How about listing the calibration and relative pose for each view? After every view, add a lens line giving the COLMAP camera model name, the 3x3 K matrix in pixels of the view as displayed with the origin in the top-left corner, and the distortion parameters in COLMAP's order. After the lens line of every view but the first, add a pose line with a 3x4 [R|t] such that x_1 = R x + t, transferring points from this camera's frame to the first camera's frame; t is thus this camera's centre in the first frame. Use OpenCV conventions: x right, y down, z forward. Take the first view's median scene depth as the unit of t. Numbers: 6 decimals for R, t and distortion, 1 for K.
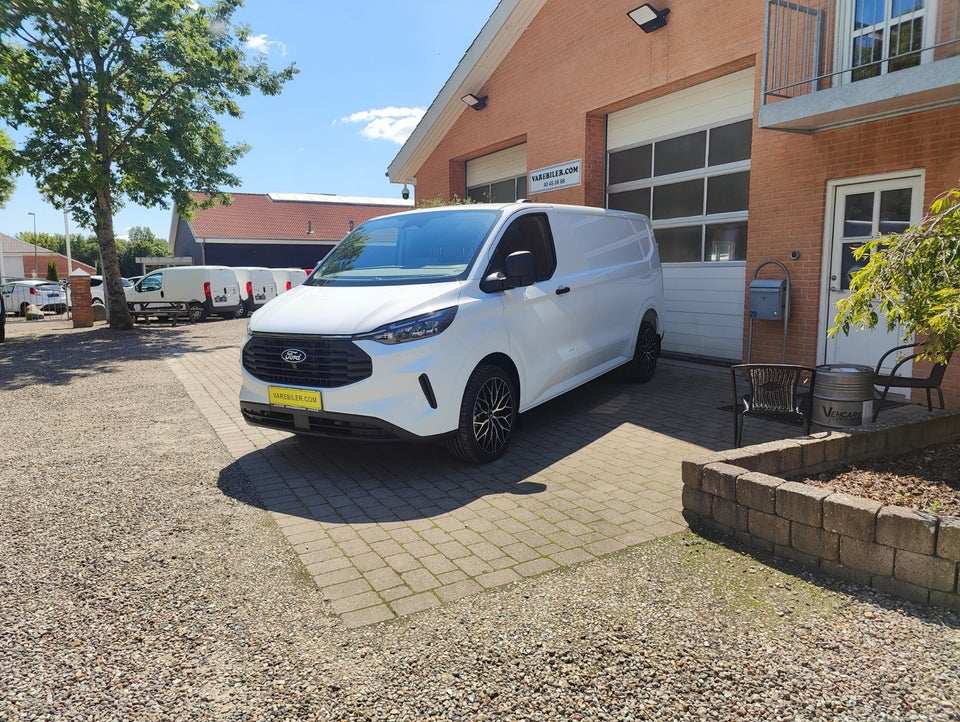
lens RADIAL K [[663.7, 0, 479.1], [0, 663.7, 358.1], [0, 0, 1]] dist [0.056576, -0.062030]
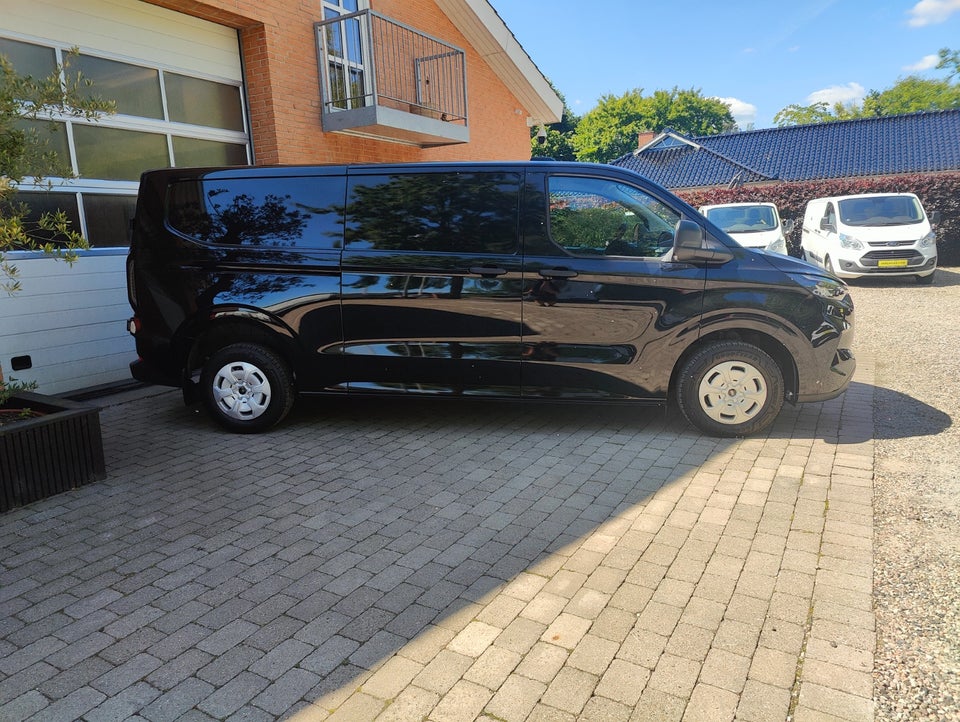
lens RADIAL K [[660.8, 0, 472.5], [0, 660.8, 363.4], [0, 0, 1]] dist [0.053993, -0.054598]
pose [[-0.510464, -0.126614, 0.850527, -0.665118], [0.157984, 0.958455, 0.237499, -0.187167], [-0.845262, 0.255604, -0.469253, 1.448759]]
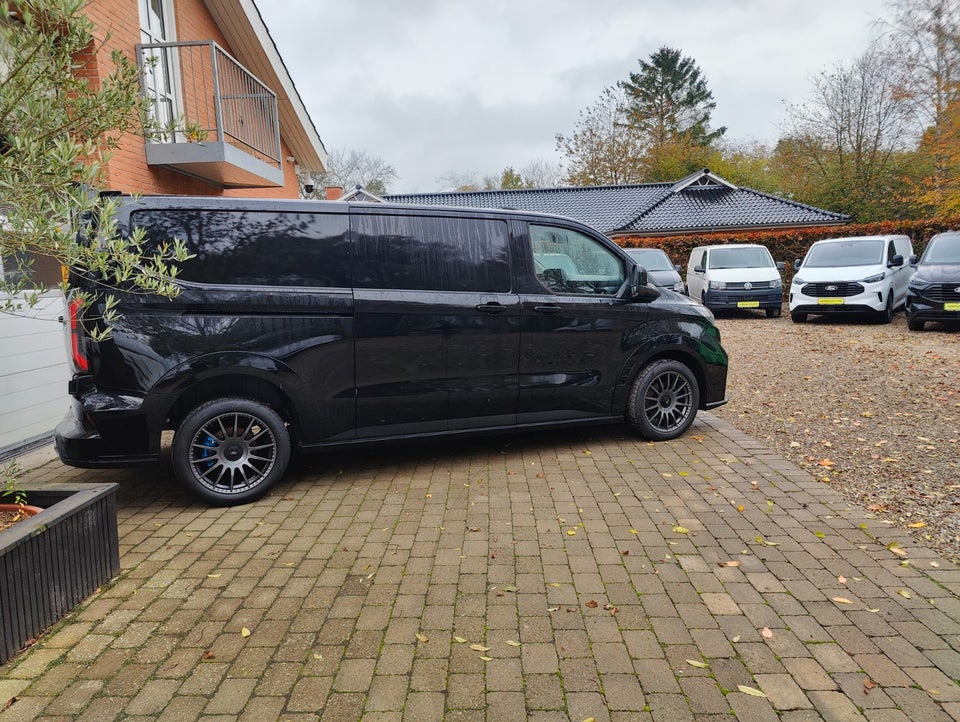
lens RADIAL K [[673.1, 0, 476.5], [0, 673.1, 364.1], [0, 0, 1]] dist [0.054566, -0.055122]
pose [[-0.864678, -0.020569, 0.501905, -0.459900], [0.112543, 0.965829, 0.233470, -0.229458], [-0.489557, 0.258362, -0.832817, 1.721204]]
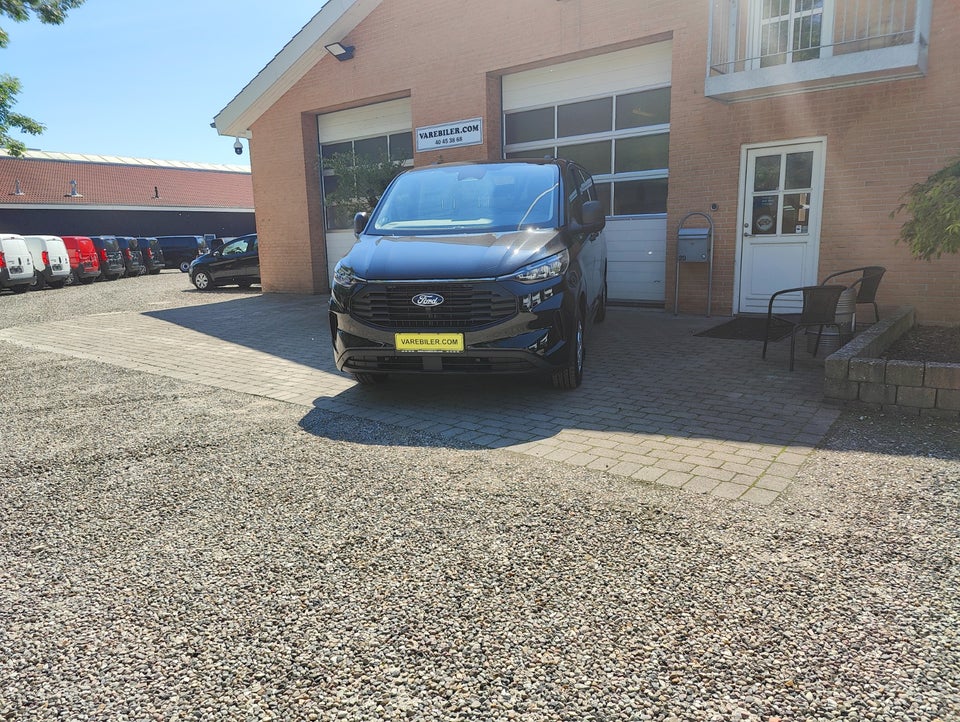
lens RADIAL K [[662.3, 0, 475.1], [0, 662.3, 363.9], [0, 0, 1]] dist [0.052441, -0.054870]
pose [[0.922256, -0.087571, 0.376532, -0.423956], [0.066792, 0.995453, 0.067919, 0.017370], [-0.380767, -0.037489, 0.923911, 0.048007]]
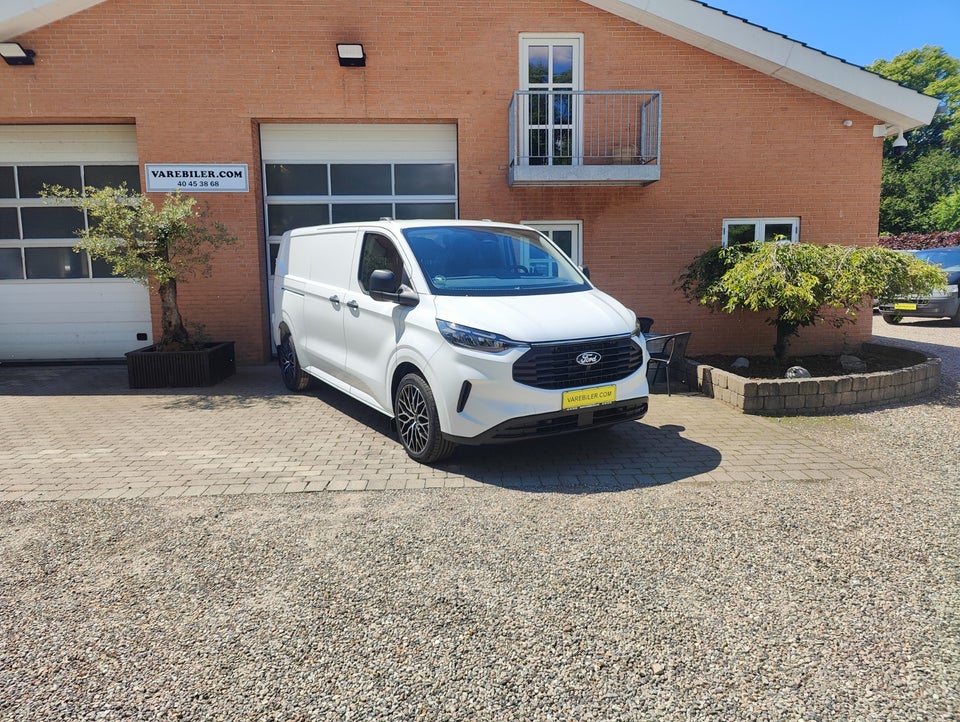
lens RADIAL K [[662.3, 0, 480.0], [0, 662.3, 361.0], [0, 0, 1]] dist [0.050211, -0.053966]
pose [[0.438339, -0.111198, 0.891905, -0.883410], [0.121964, 0.990498, 0.063549, -0.060077], [-0.890496, 0.080924, 0.447736, 0.448157]]
